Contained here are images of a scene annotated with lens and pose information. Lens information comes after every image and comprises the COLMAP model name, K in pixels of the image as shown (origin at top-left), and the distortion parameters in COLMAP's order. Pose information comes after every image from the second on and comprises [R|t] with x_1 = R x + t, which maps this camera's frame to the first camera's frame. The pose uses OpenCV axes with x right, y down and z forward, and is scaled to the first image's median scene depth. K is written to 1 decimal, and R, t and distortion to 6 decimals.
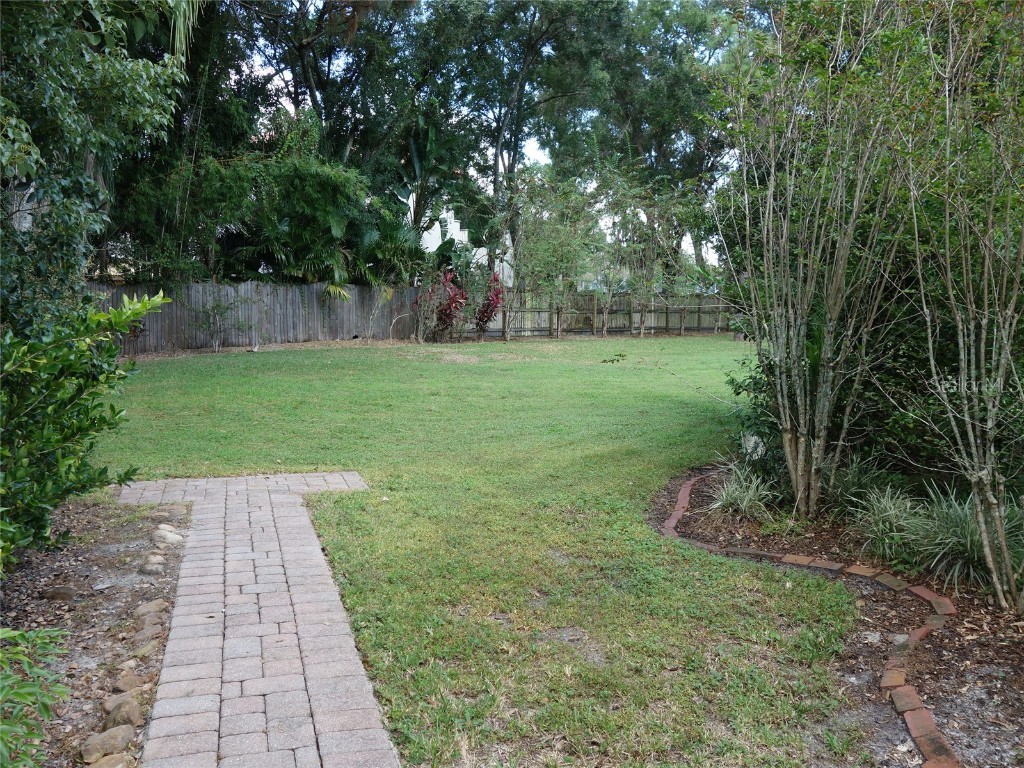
lens RADIAL K [[898.7, 0, 512.0], [0, 898.7, 384.0], [0, 0, 1]] dist [-0.006170, -0.010638]
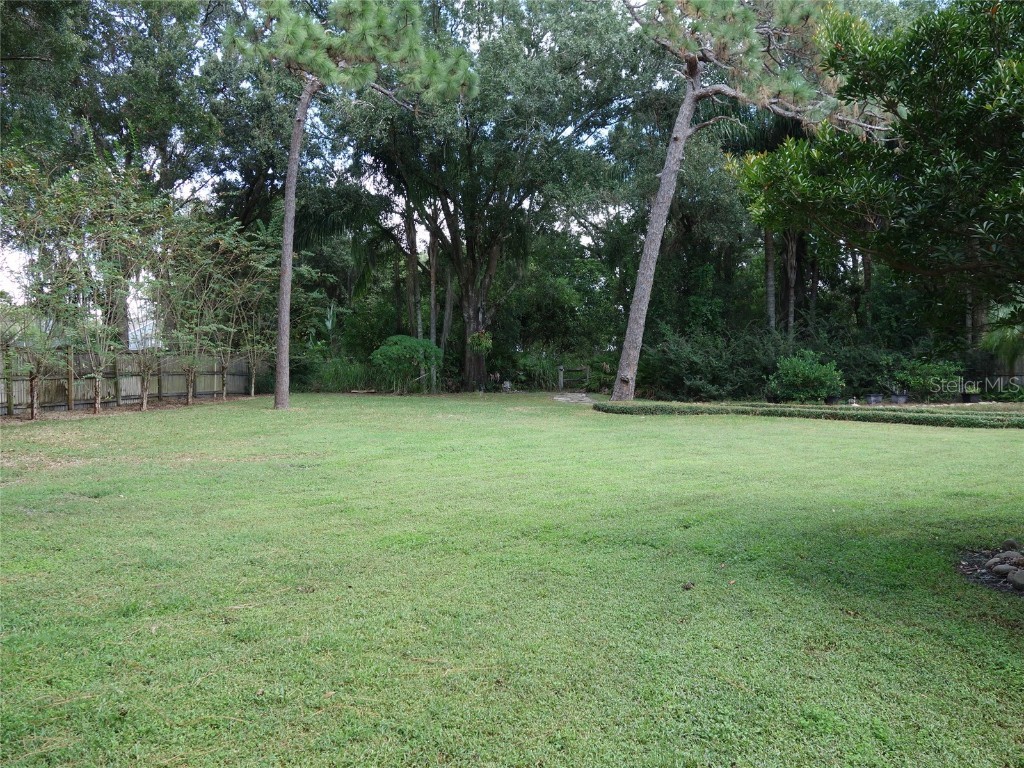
lens RADIAL K [[898.7, 0, 512.0], [0, 898.7, 384.0], [0, 0, 1]] dist [-0.006170, -0.010638]
pose [[0.776799, -0.033028, 0.628882, -0.108202], [0.074386, 0.996445, -0.039549, -0.030626], [-0.625341, 0.077502, 0.776494, 0.349647]]
